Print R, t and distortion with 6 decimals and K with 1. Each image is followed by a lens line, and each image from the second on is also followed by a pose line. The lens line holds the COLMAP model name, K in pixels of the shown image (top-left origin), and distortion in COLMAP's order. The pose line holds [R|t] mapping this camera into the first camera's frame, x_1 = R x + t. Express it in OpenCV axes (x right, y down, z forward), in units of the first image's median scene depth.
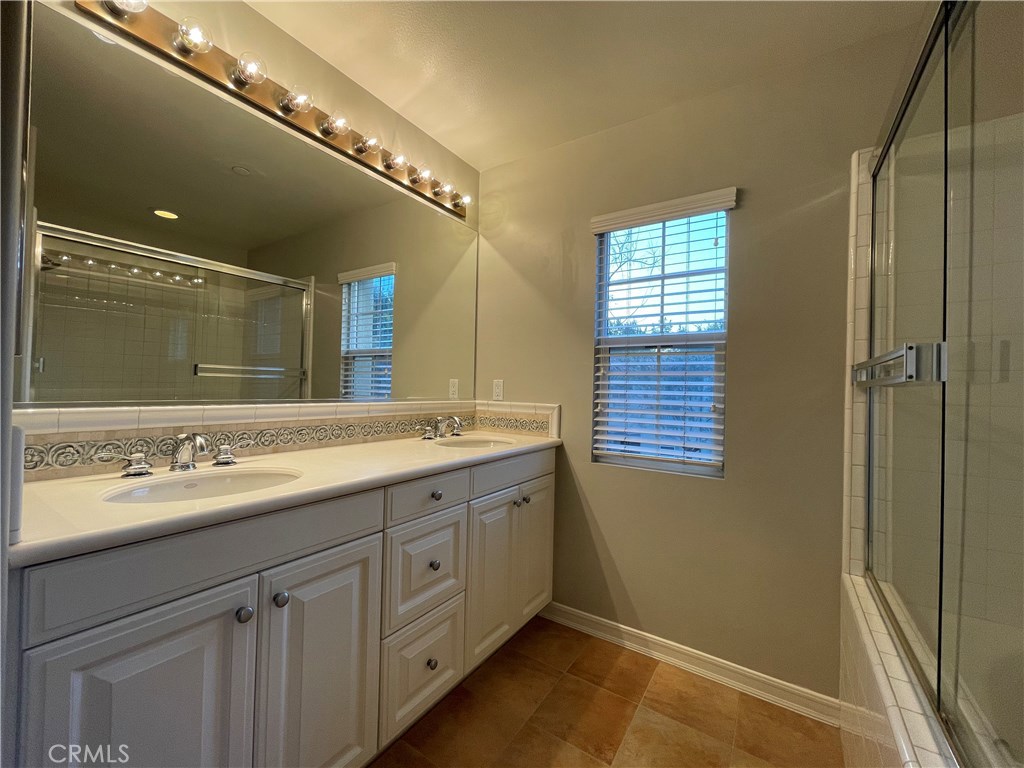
lens RADIAL K [[414.4, 0, 511.2], [0, 414.4, 386.6], [0, 0, 1]] dist [0.001117, -0.000179]
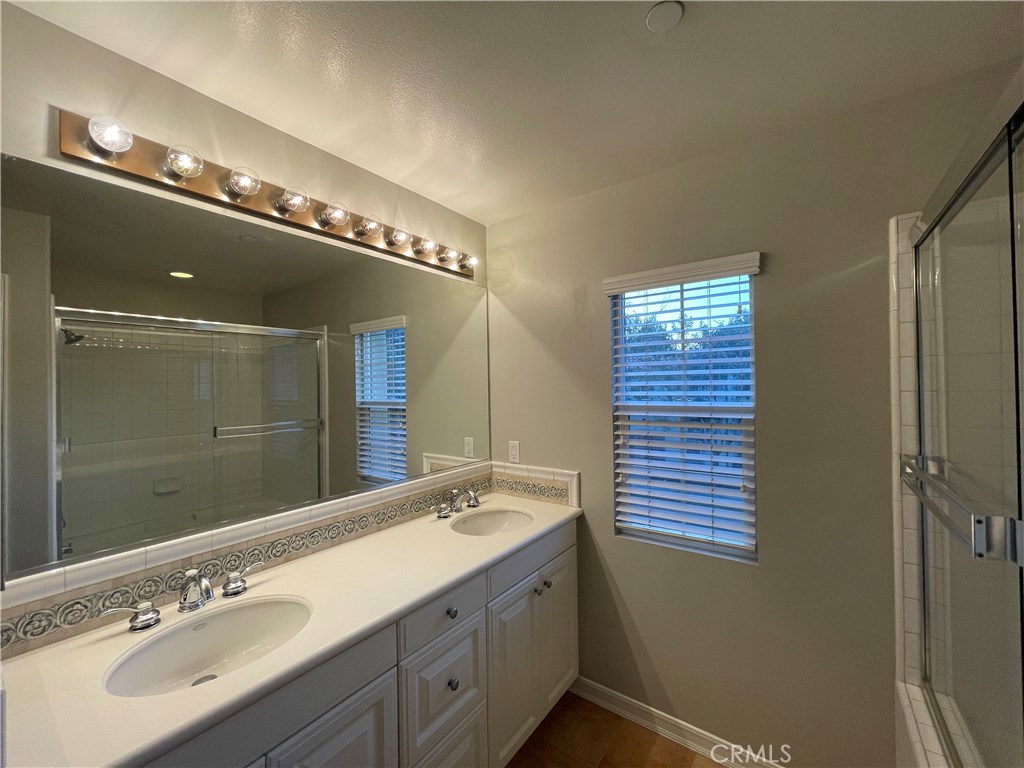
lens RADIAL K [[414.4, 0, 511.6], [0, 414.4, 385.7], [0, 0, 1]] dist [0.001117, -0.000179]
pose [[0.997986, -0.041993, -0.047542, 0.019061], [0.042275, 0.999094, 0.004942, -0.196927], [0.047291, -0.006942, 0.998857, 0.041441]]
